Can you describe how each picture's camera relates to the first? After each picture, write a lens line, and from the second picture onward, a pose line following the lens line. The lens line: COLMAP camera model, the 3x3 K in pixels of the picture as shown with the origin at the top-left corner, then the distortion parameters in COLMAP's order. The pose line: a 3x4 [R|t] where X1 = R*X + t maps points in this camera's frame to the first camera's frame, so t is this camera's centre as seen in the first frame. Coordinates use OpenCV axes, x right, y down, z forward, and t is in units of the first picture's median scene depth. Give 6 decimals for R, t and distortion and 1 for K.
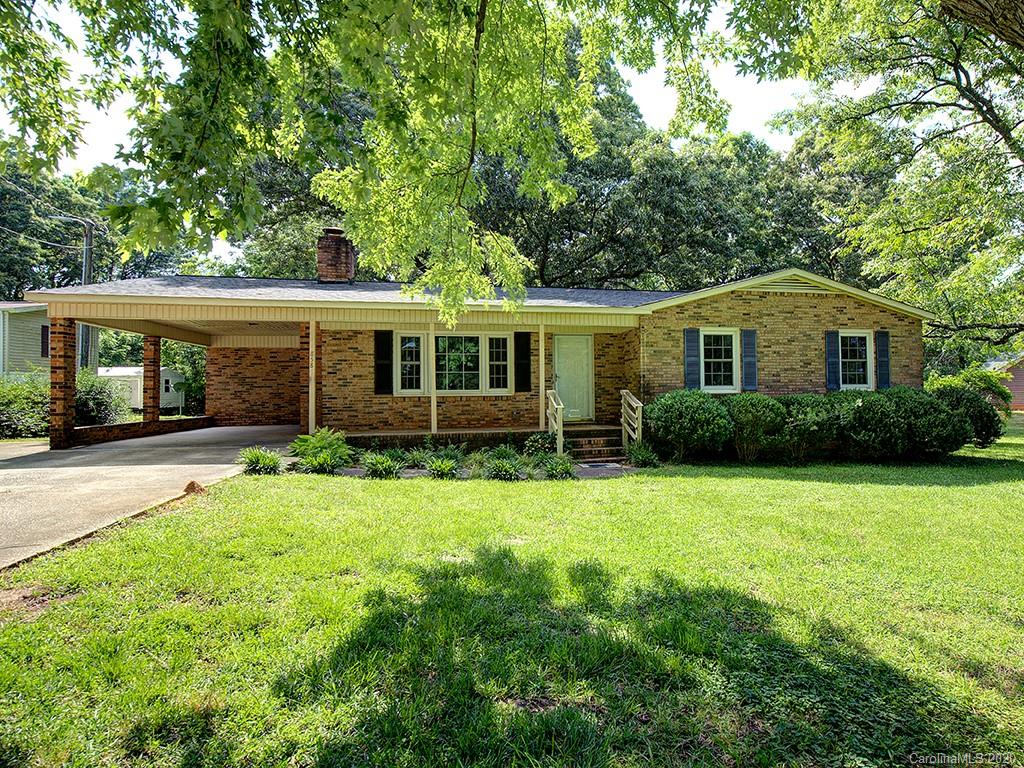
lens RADIAL K [[519.0, 0, 512.0], [0, 519.0, 380.6], [0, 0, 1]] dist [0.045668, 0.000129]
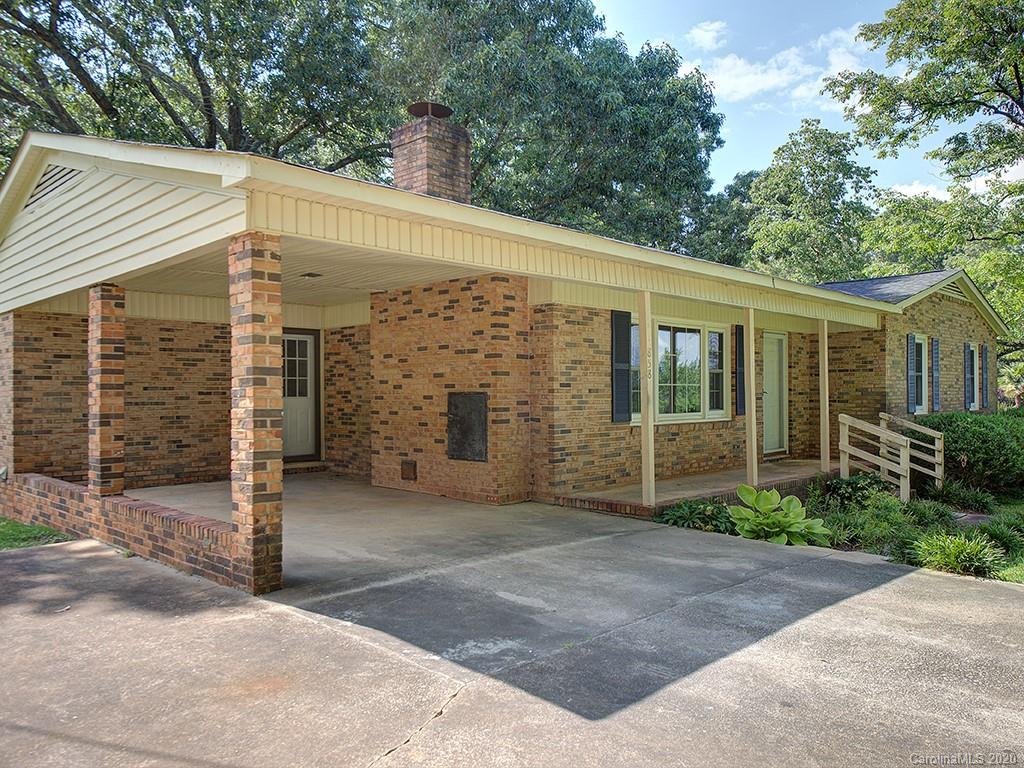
lens RADIAL K [[750.3, 0, 511.2], [0, 750.3, 385.9], [0, 0, 1]] dist [0.005787, 0.000964]
pose [[0.823257, 0.011252, 0.567558, -0.779144], [-0.015588, 0.999875, 0.002787, -0.013807], [-0.567455, -0.011141, 0.823329, 0.369489]]
